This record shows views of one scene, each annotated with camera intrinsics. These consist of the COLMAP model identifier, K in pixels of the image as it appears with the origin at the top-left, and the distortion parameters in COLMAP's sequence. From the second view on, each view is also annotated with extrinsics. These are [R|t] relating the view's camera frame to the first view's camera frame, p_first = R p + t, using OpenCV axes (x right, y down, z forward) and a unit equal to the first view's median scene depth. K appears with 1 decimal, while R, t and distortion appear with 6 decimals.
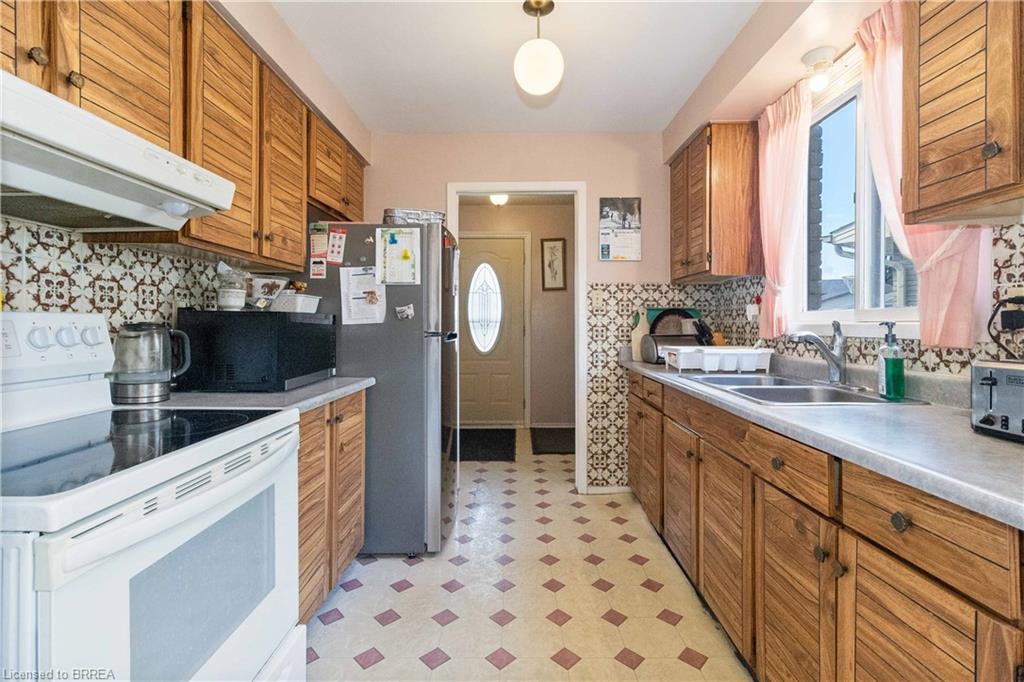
lens RADIAL K [[467.1, 0, 512.9], [0, 467.1, 318.4], [0, 0, 1]] dist [-0.000257, 0.000356]
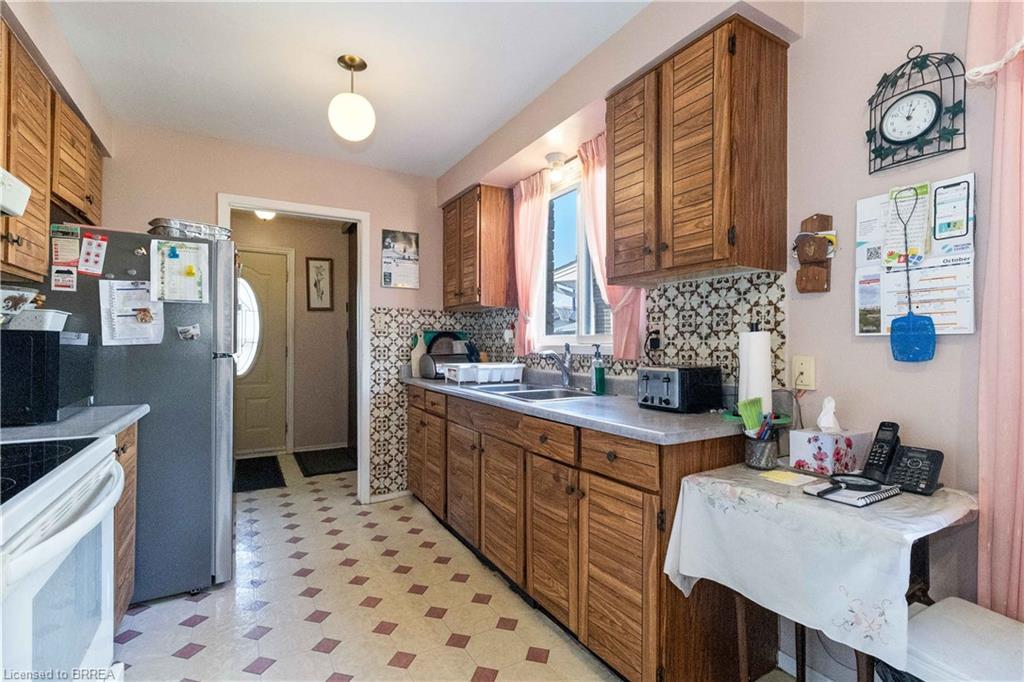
lens RADIAL K [[475.5, 0, 499.7], [0, 475.5, 324.5], [0, 0, 1]] dist [0.000261, 0.000074]
pose [[0.873118, 0.021548, 0.487033, -0.150180], [-0.007256, 0.999486, -0.031212, -0.003446], [-0.487456, 0.023718, 0.872825, -0.134195]]
